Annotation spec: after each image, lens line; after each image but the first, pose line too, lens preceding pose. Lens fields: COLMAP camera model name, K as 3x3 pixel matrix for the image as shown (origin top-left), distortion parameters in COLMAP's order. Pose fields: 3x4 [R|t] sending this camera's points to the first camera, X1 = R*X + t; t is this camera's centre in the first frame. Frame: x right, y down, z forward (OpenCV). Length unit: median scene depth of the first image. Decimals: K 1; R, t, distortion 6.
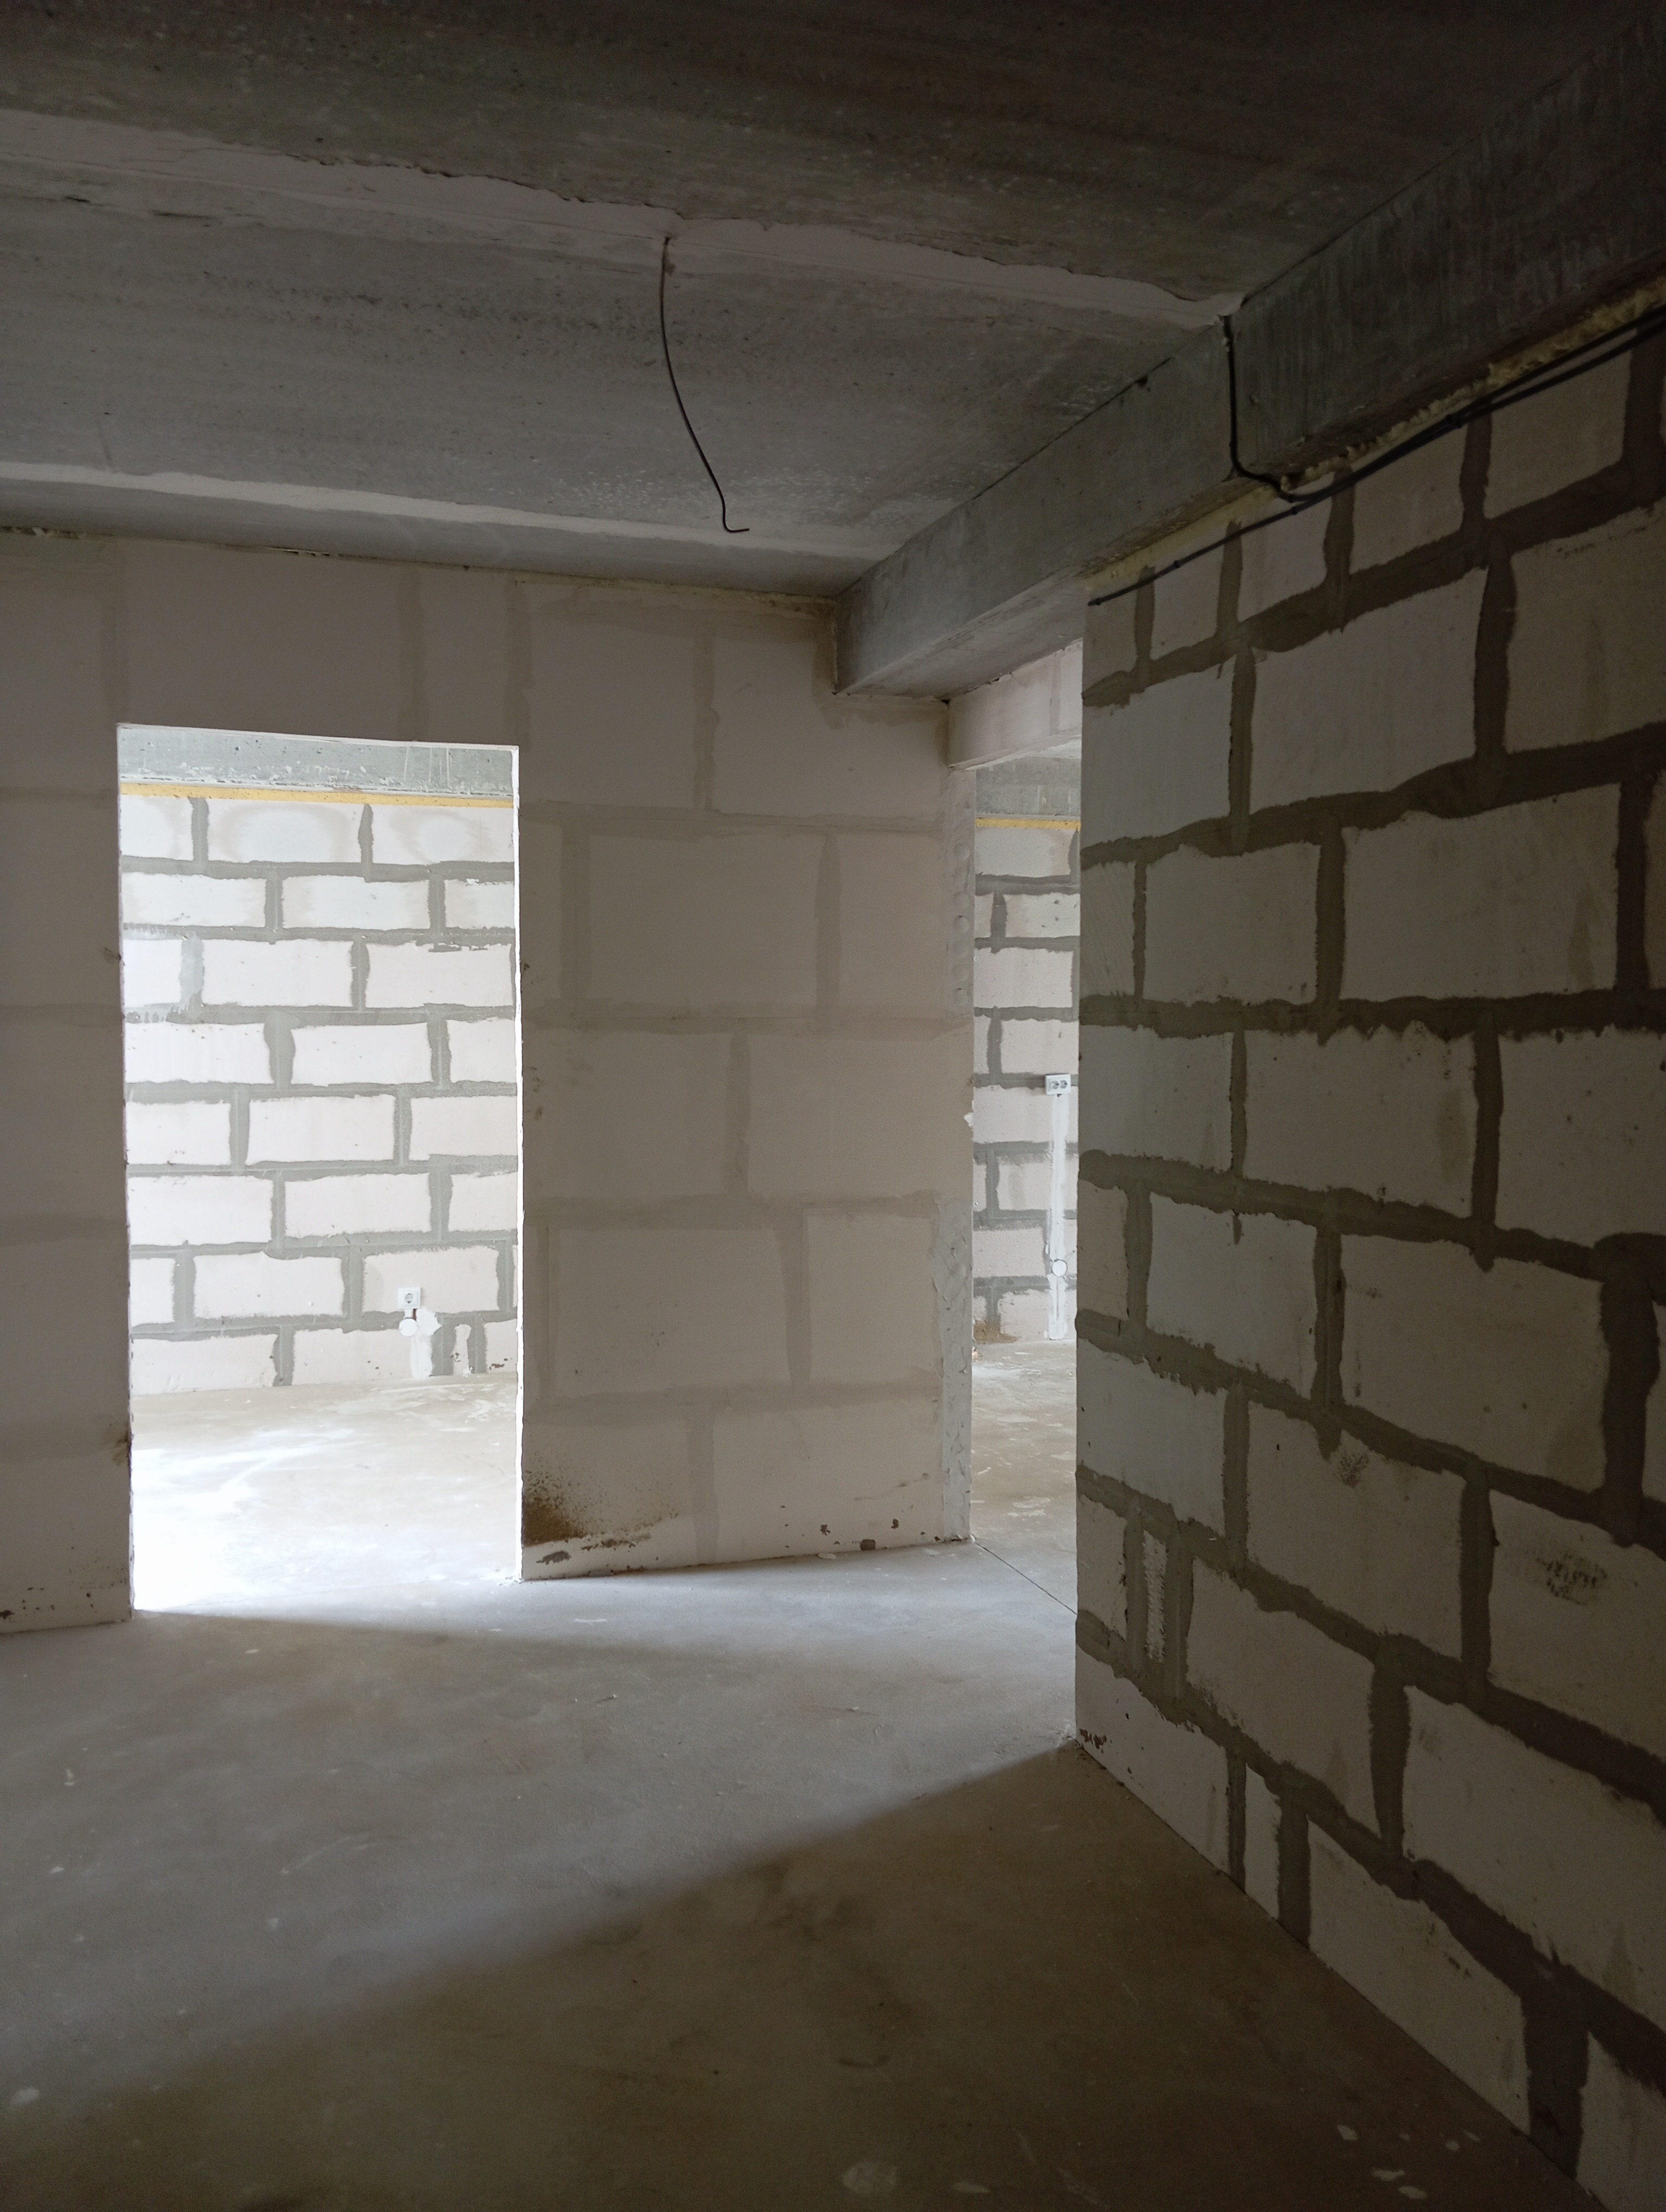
lens RADIAL K [[1784.3, 0, 821.5], [0, 1784.3, 1101.8], [0, 0, 1]] dist [0.097809, -0.180148]
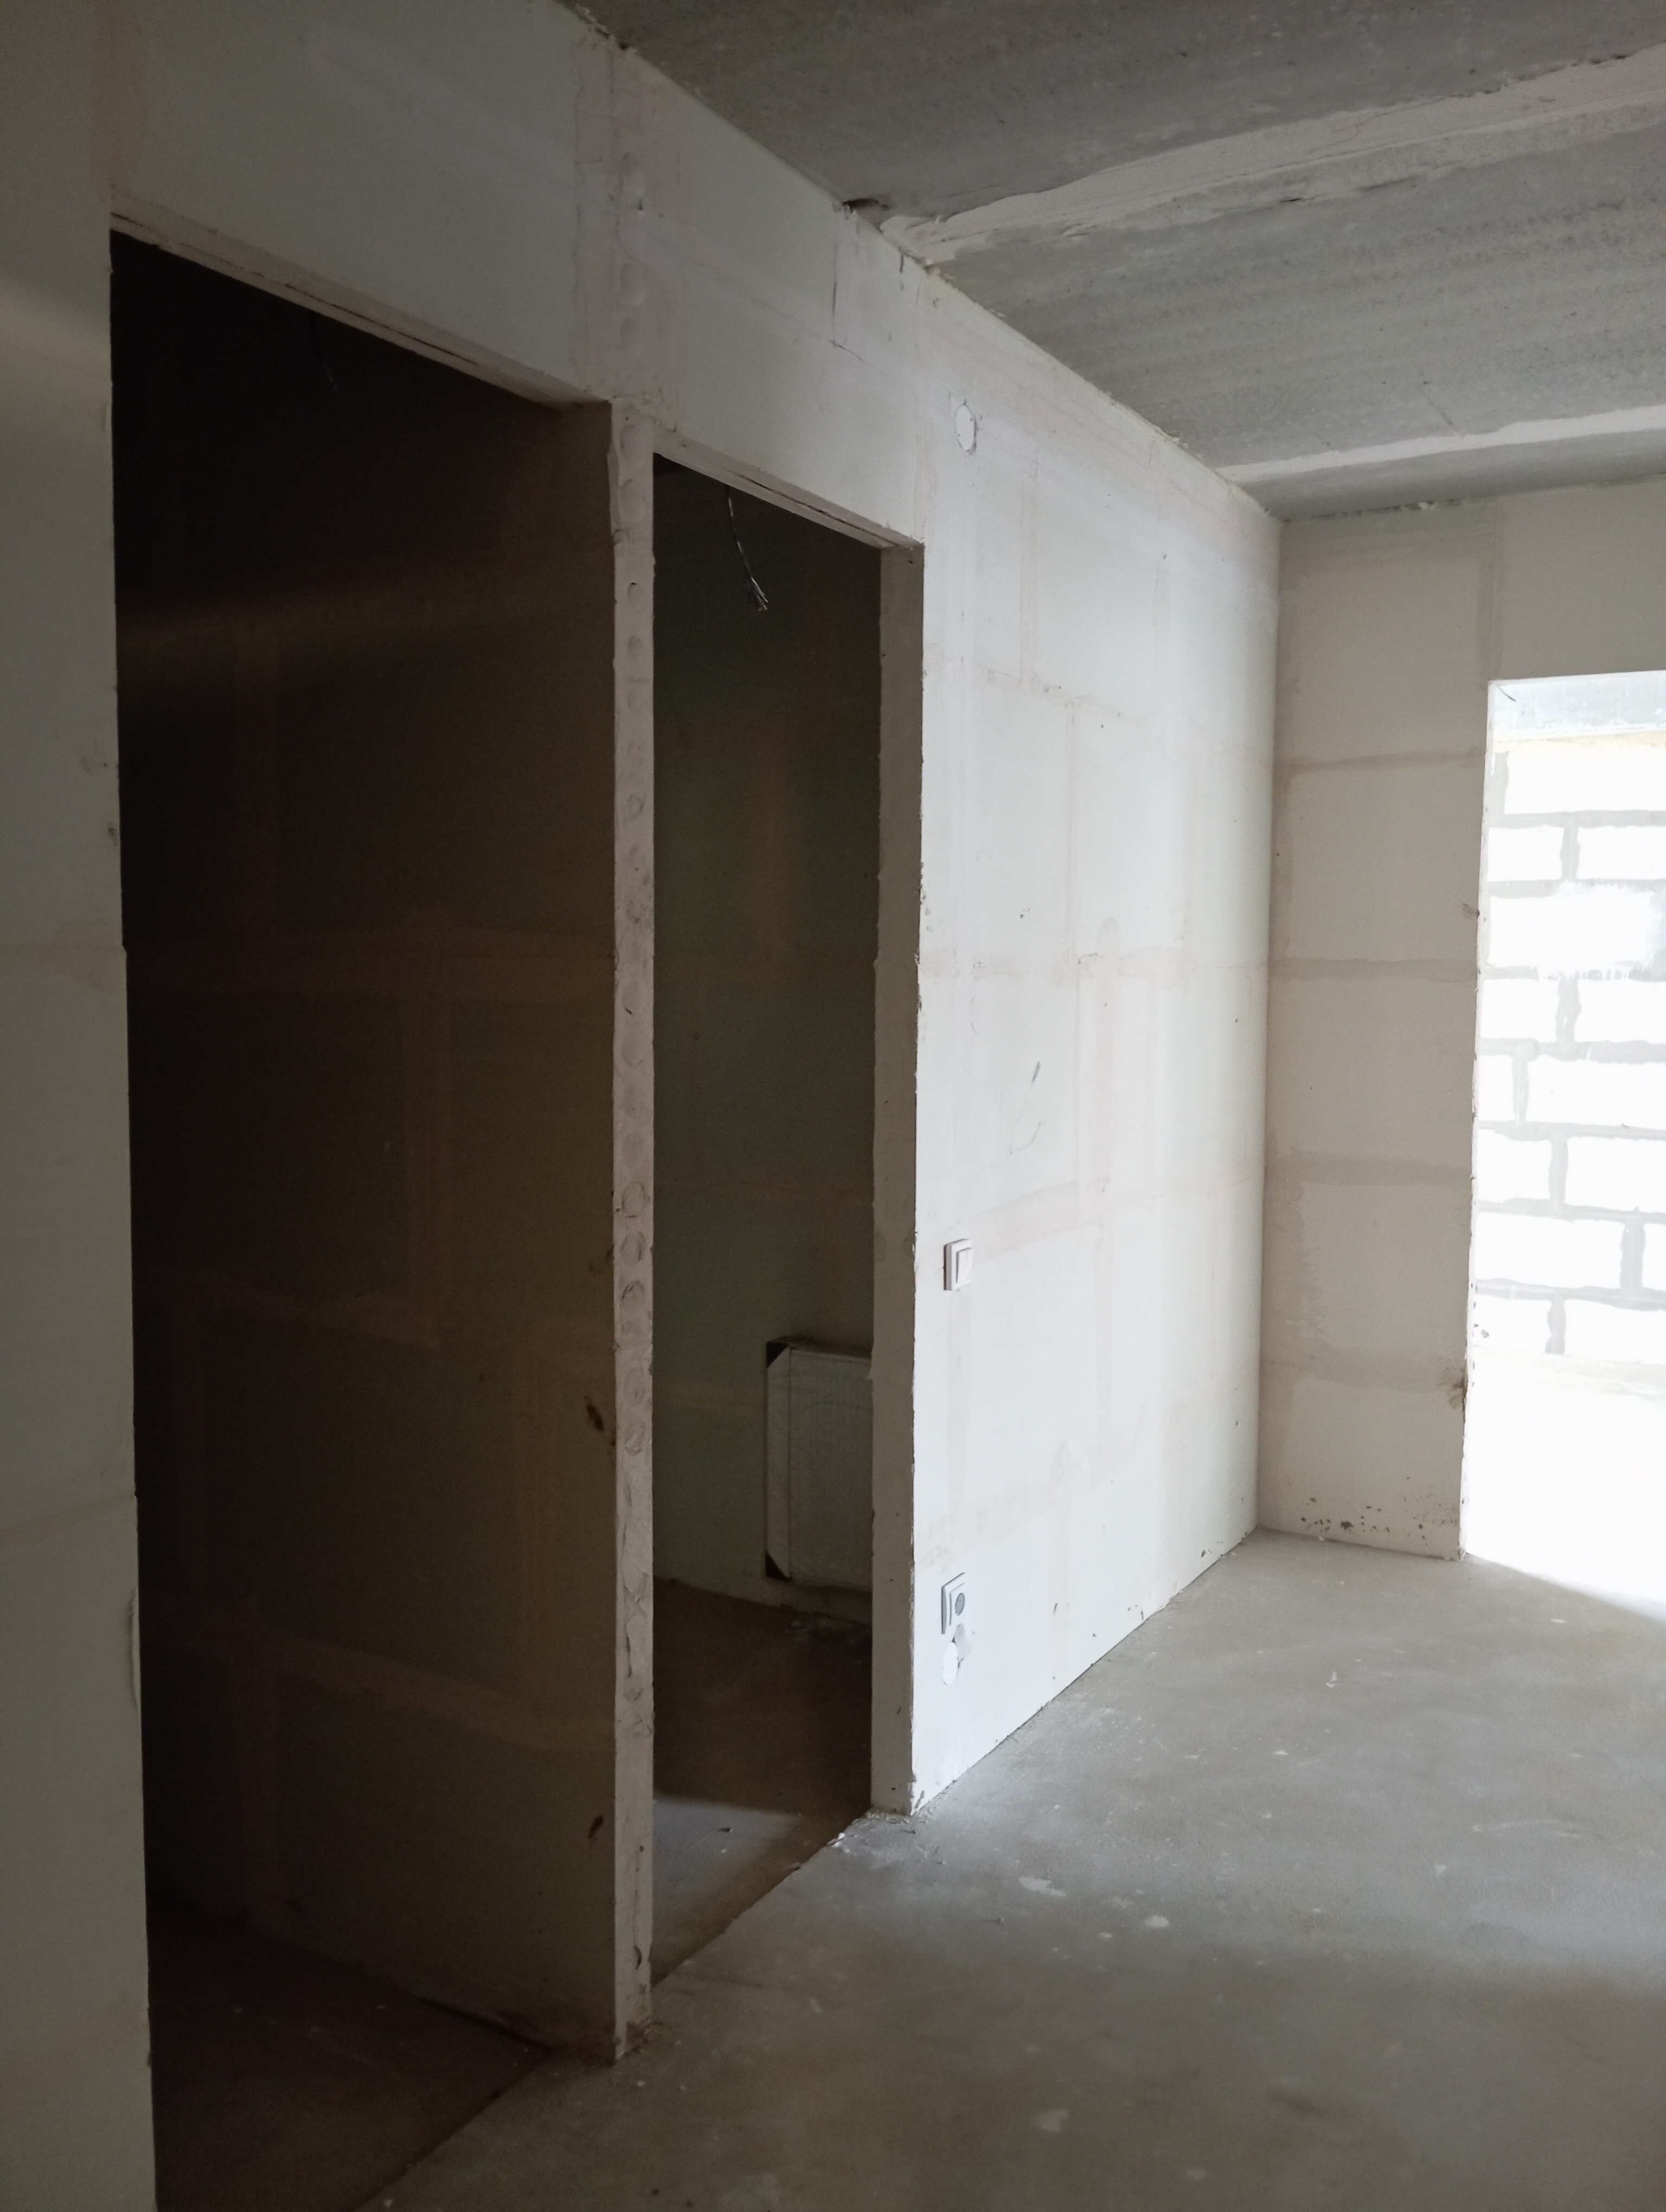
lens RADIAL K [[1797.4, 0, 821.6], [0, 1797.4, 1101.0], [0, 0, 1]] dist [0.088256, -0.167860]
pose [[0.659633, 0.056106, -0.749491, 0.137726], [-0.040801, 0.998412, 0.038830, 0.001086], [0.750480, 0.004966, 0.660875, 0.046742]]
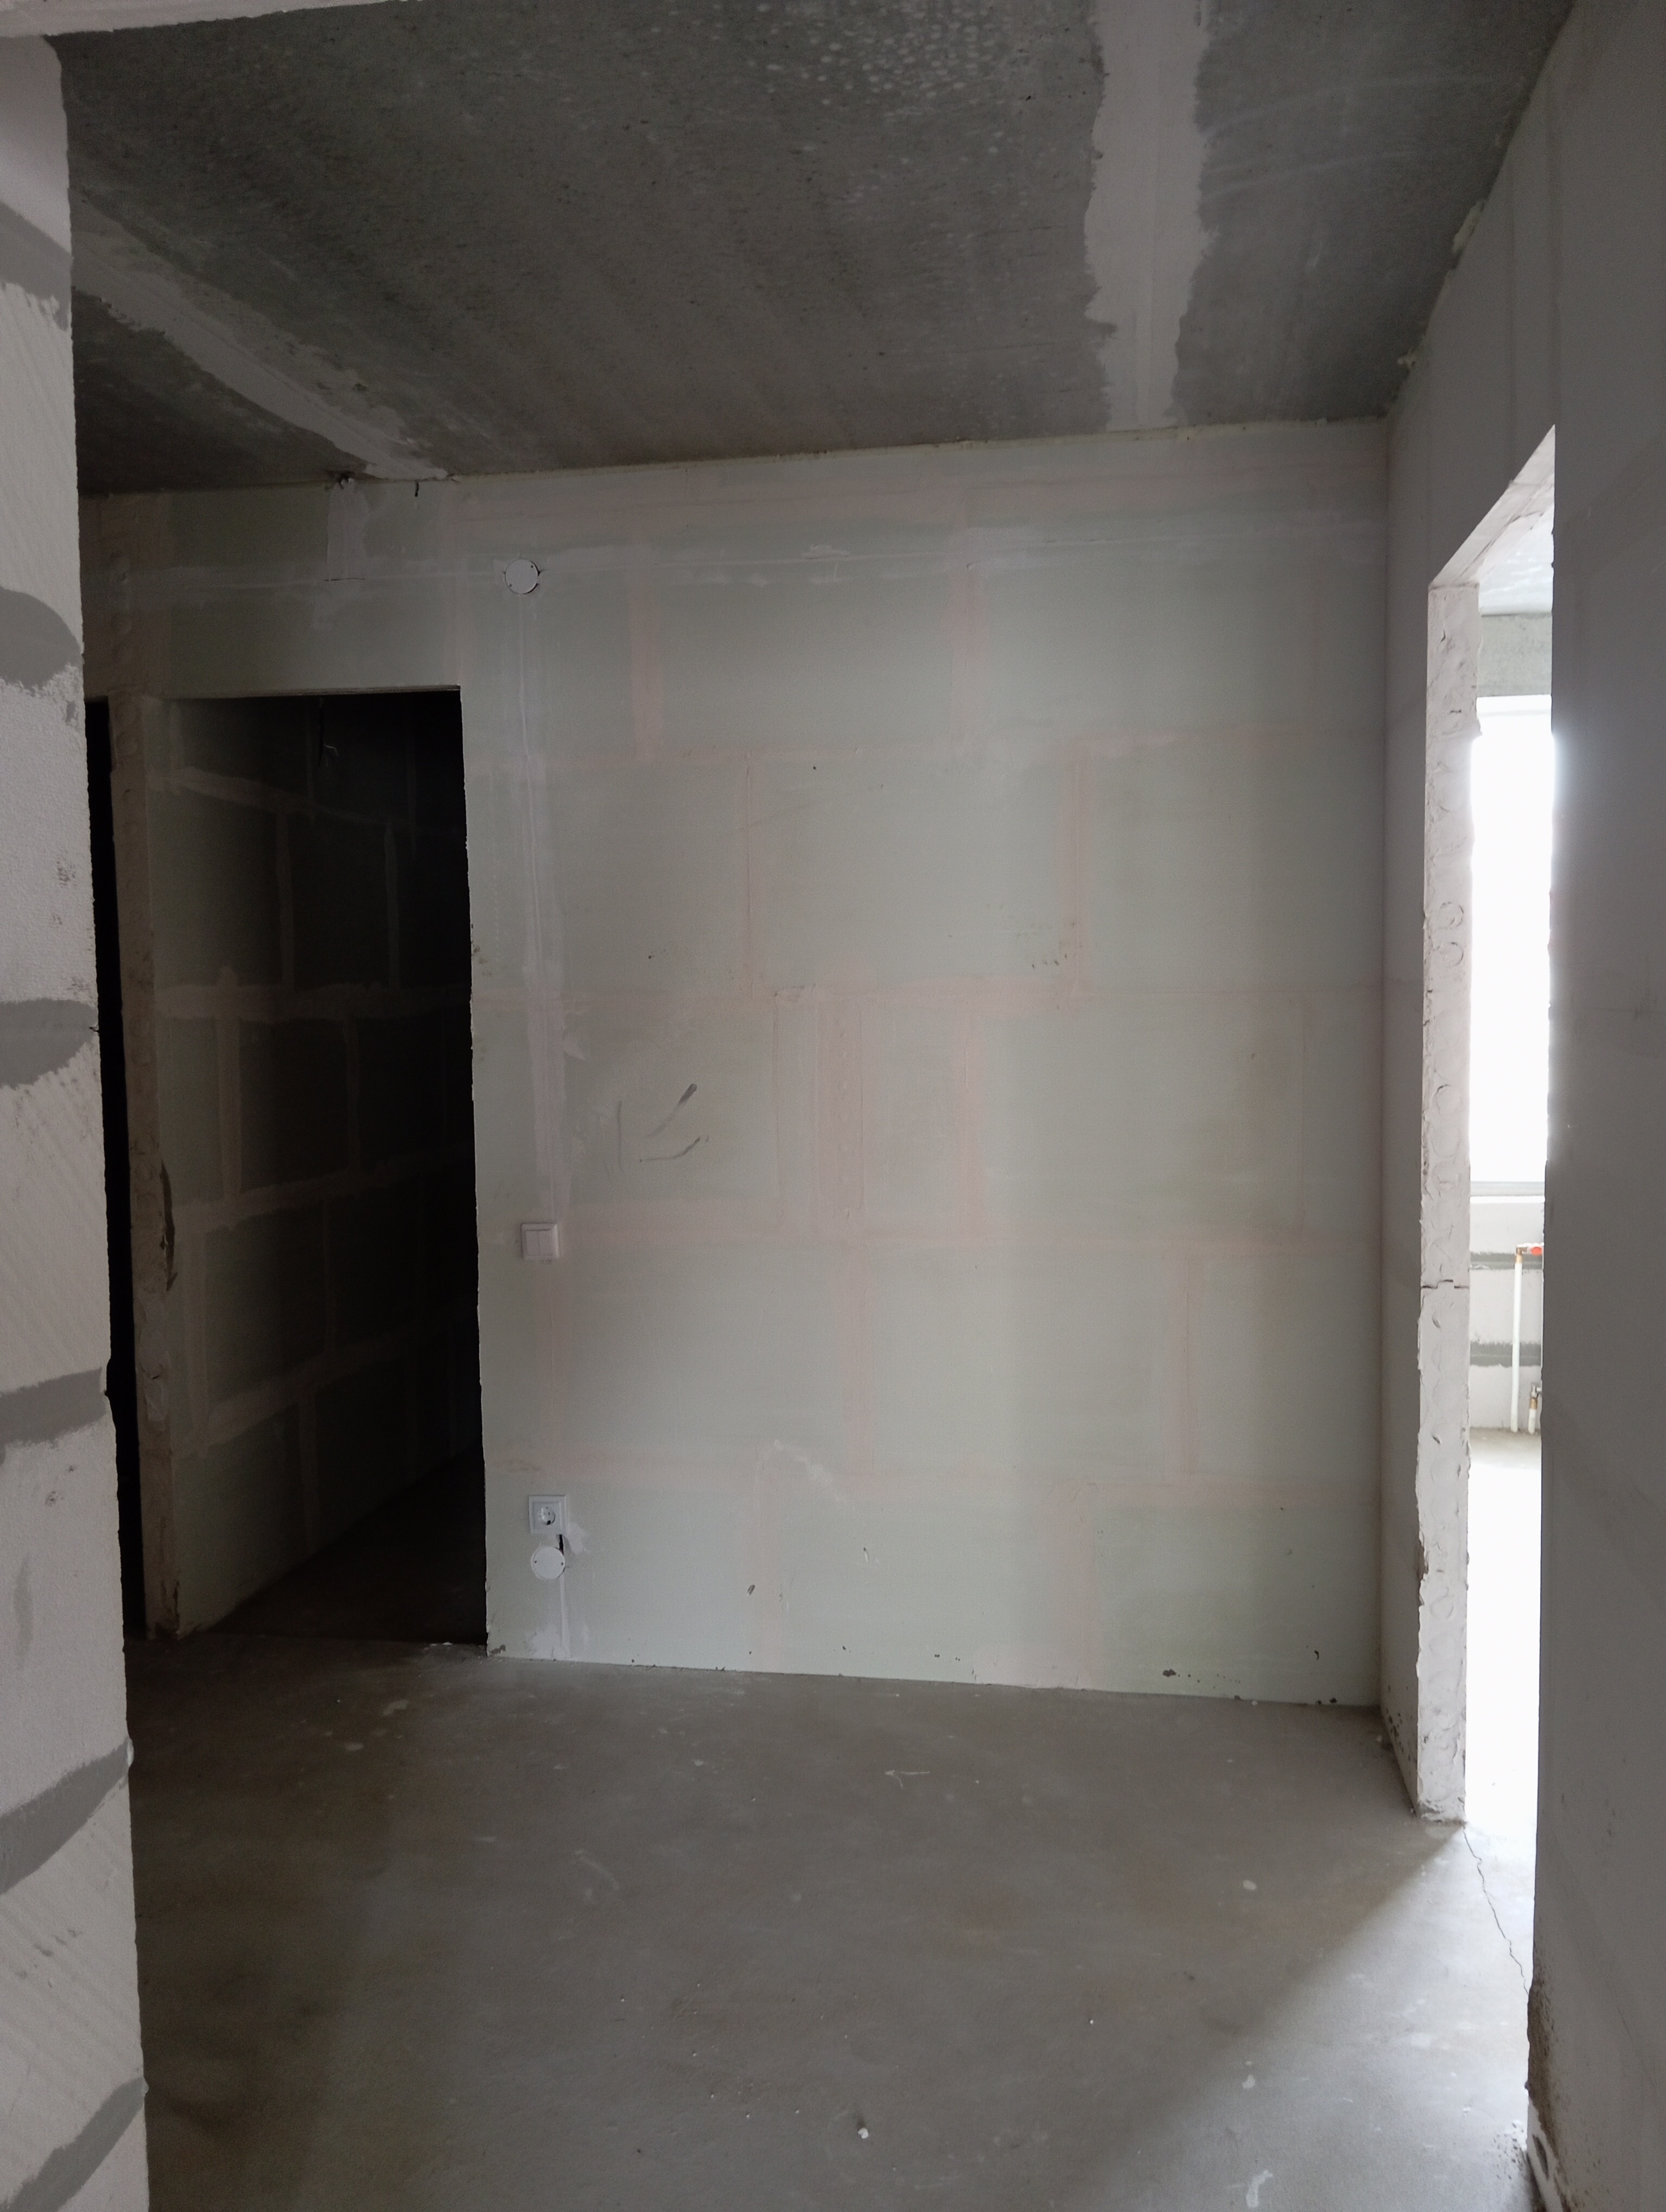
lens RADIAL K [[1813.1, 0, 825.4], [0, 1813.1, 1099.7], [0, 0, 1]] dist [0.088301, -0.171379]
pose [[-0.463681, 0.063687, -0.883710, 0.370315], [-0.029167, 0.995775, 0.087067, -0.062138], [0.885522, 0.066146, -0.459865, 1.115648]]
